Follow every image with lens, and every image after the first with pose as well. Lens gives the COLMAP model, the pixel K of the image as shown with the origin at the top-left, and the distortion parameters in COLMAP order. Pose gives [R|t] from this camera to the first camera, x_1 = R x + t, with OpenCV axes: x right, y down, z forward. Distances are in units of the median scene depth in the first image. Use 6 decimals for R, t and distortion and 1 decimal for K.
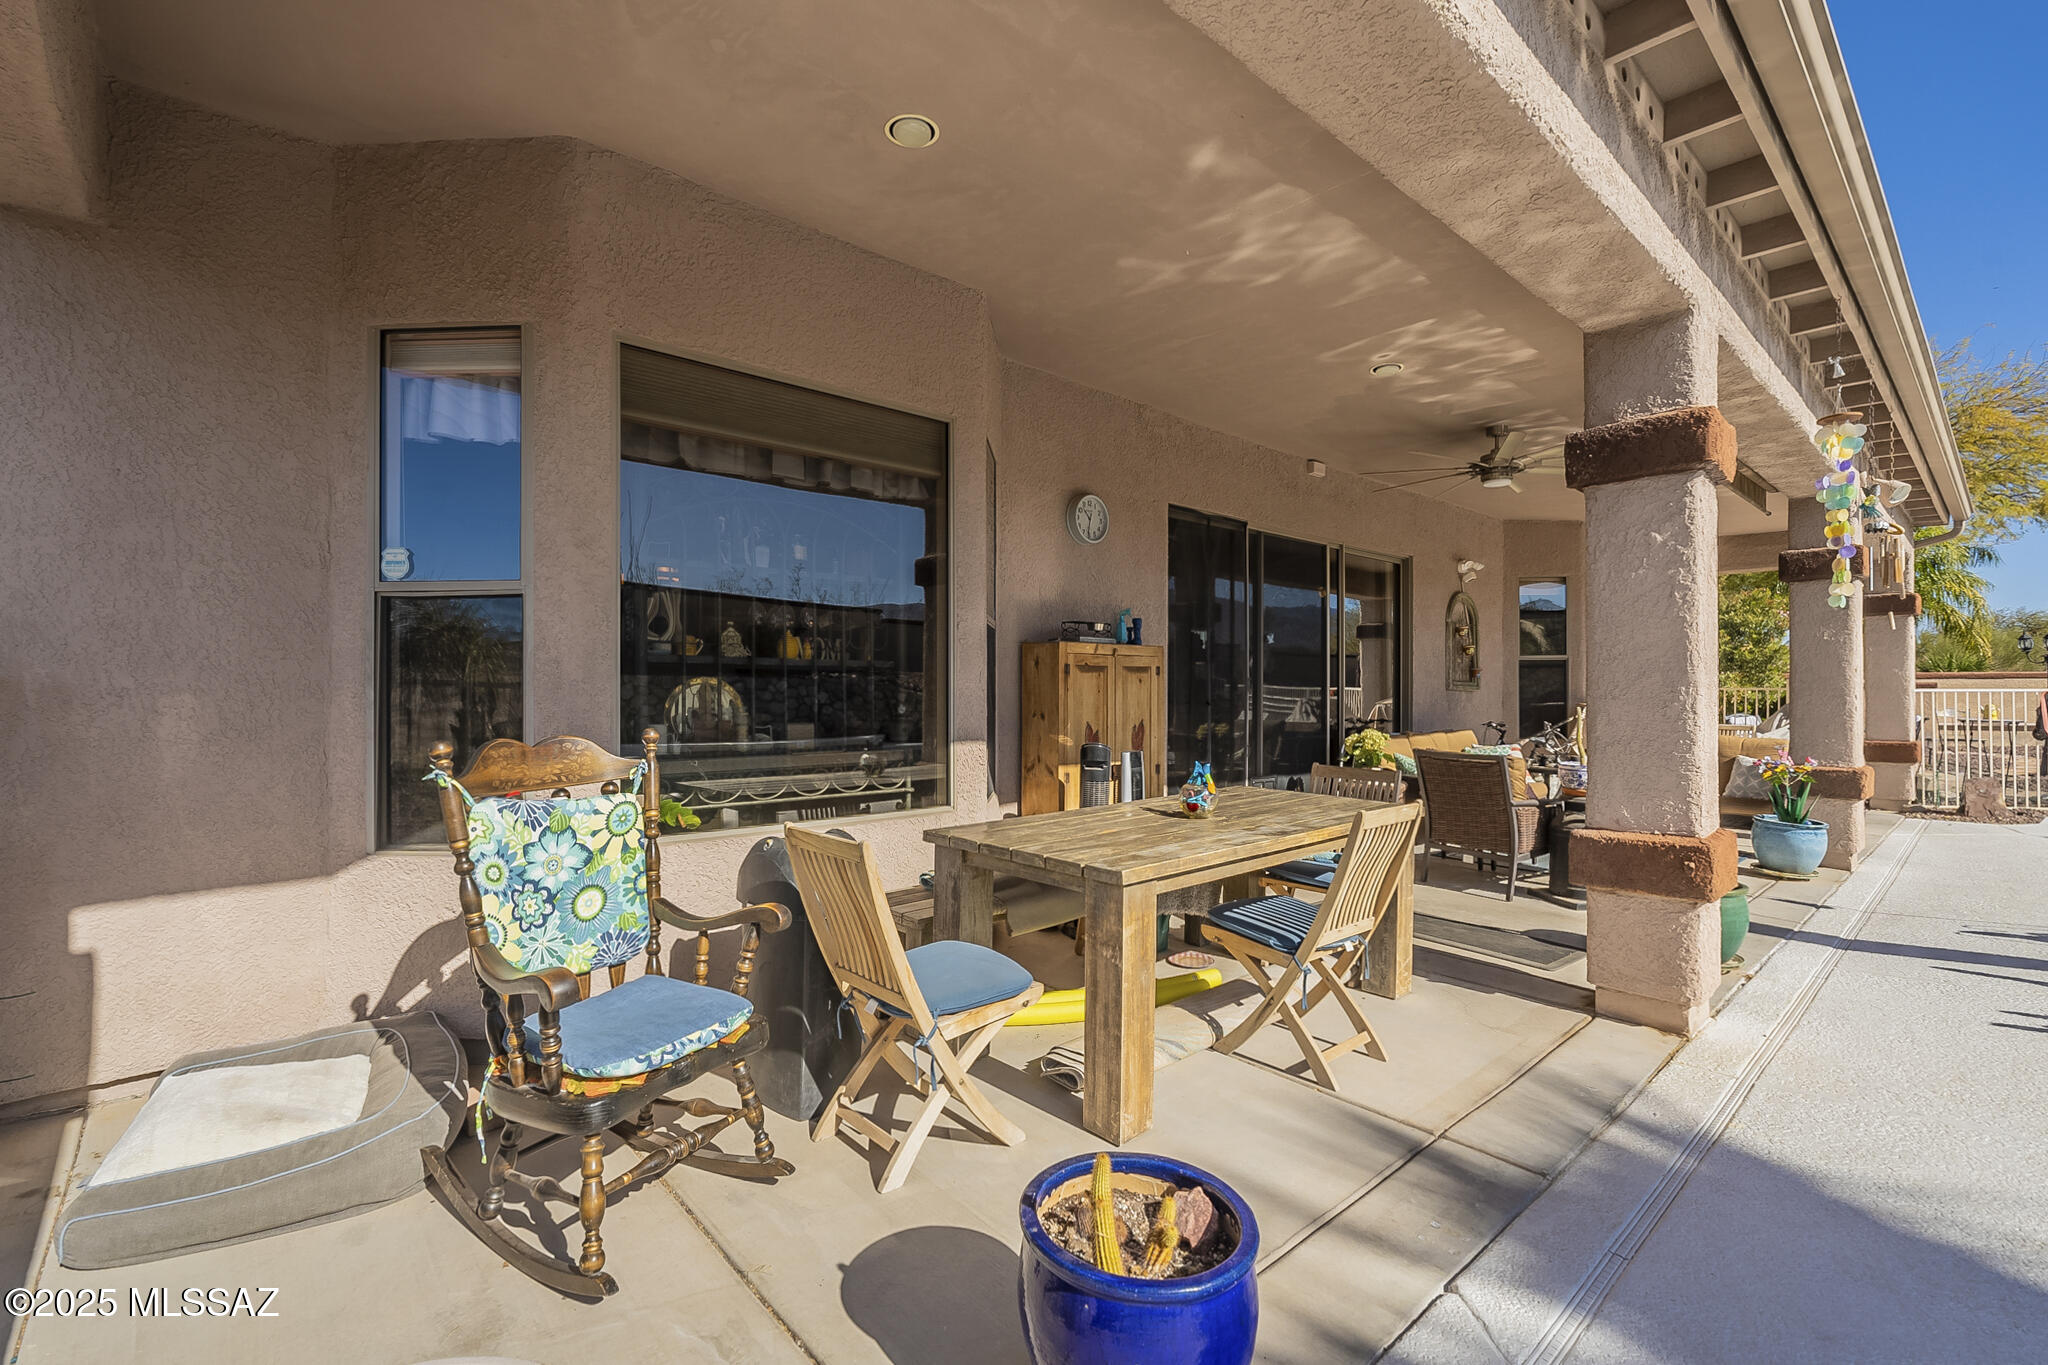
lens RADIAL K [[894.0, 0, 1010.5], [0, 894.0, 691.4], [0, 0, 1]] dist [-0.007083, 0.000346]
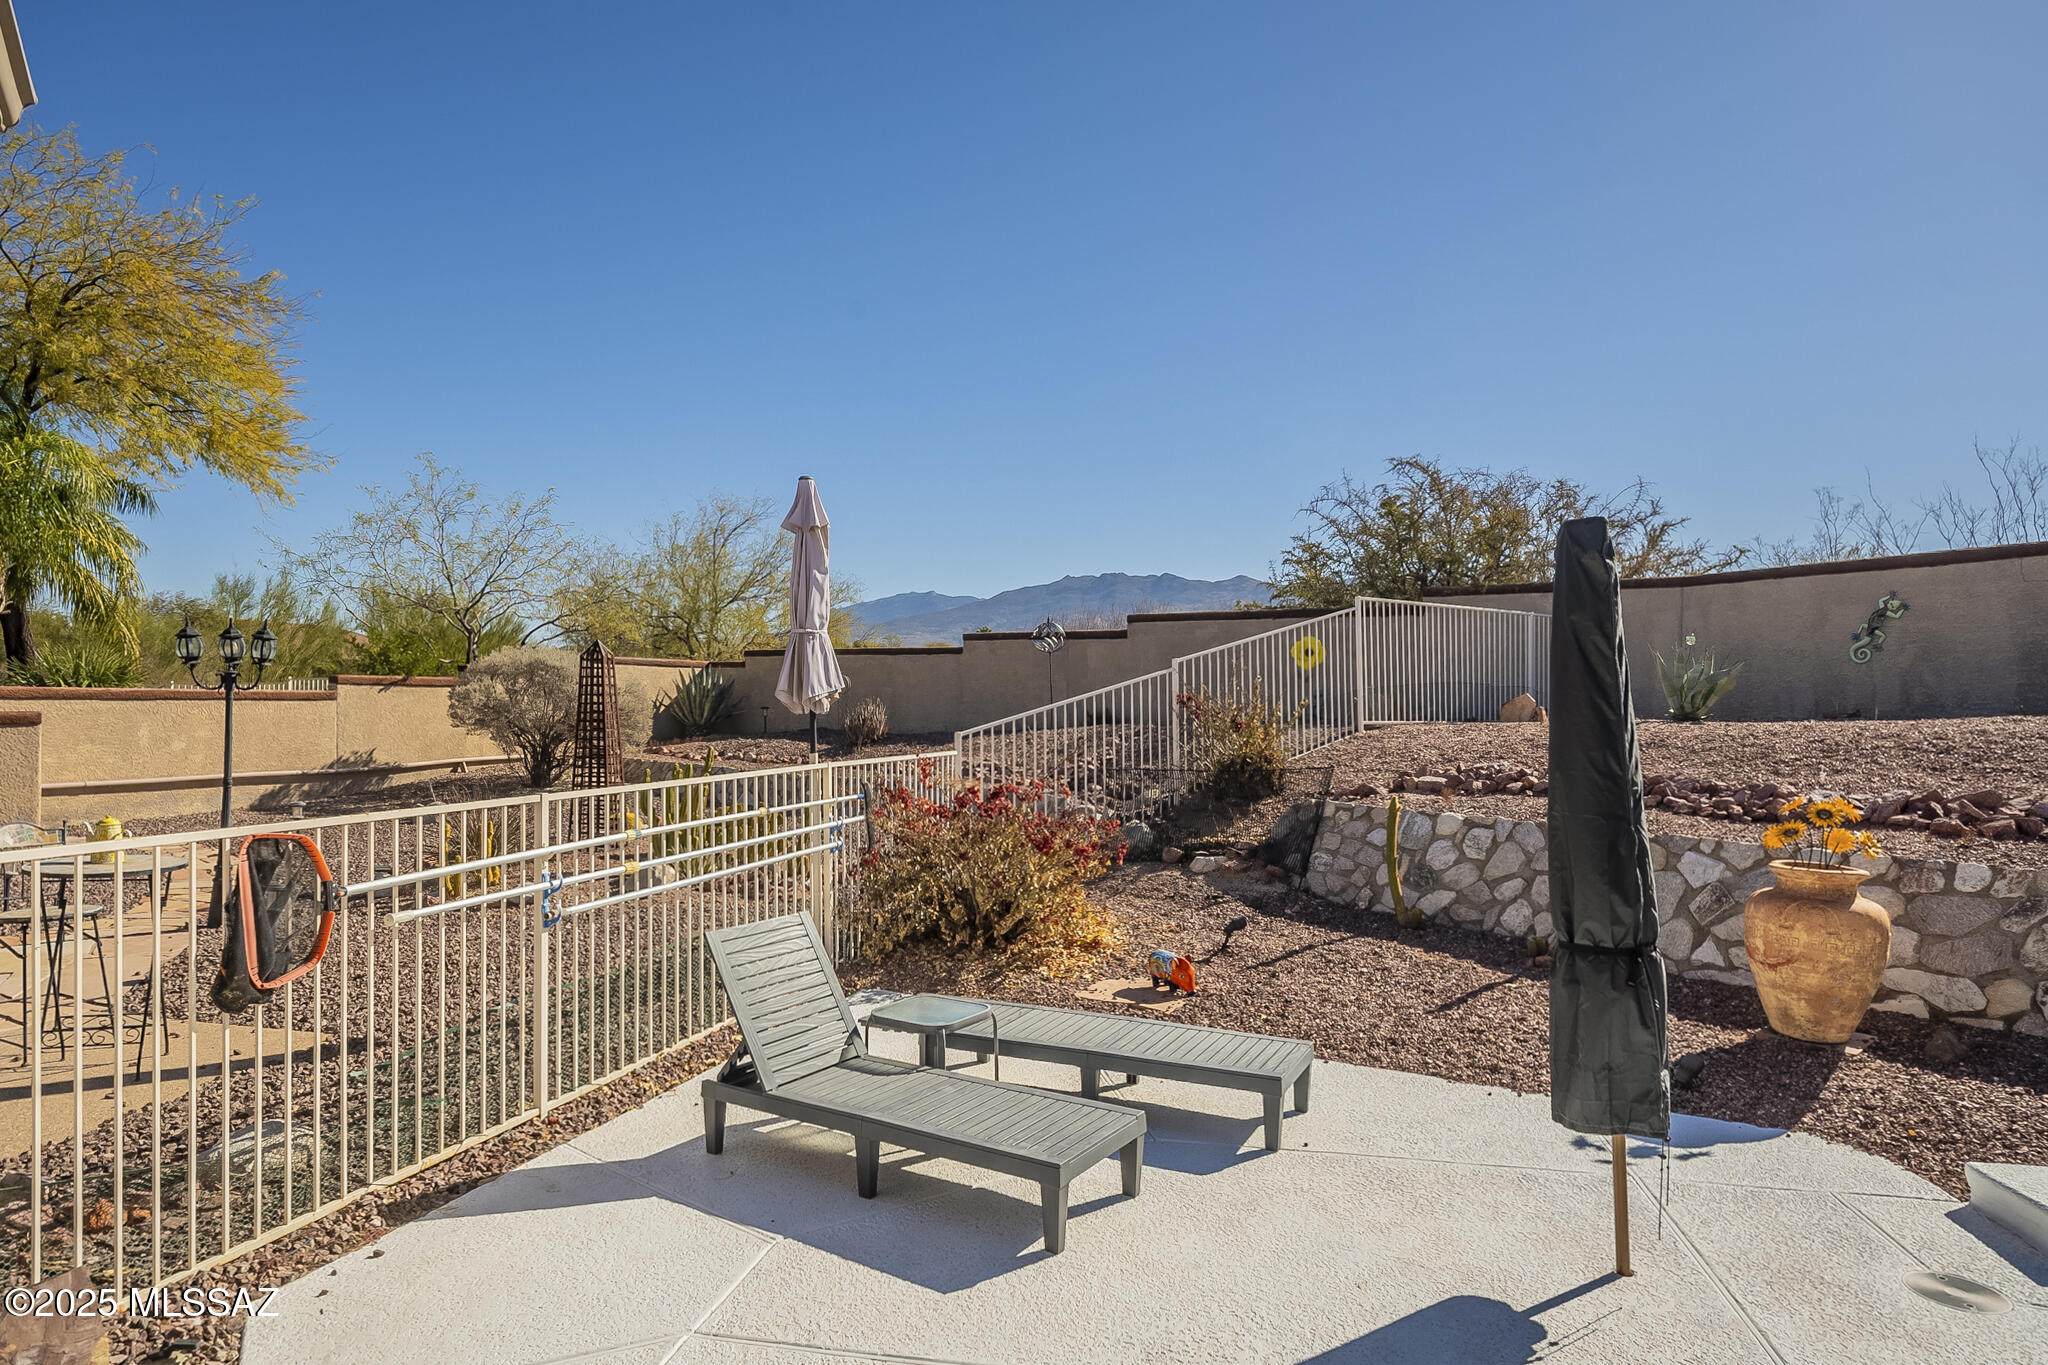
lens RADIAL K [[1207.5, 0, 1011.4], [0, 1207.5, 701.1], [0, 0, 1]] dist [-0.001726, 0.002673]
pose [[0.116034, 0.000147, 0.993245, 1.206523], [-0.015928, 0.999872, 0.001713, -0.070334], [-0.993117, -0.016019, 0.116022, 1.060493]]
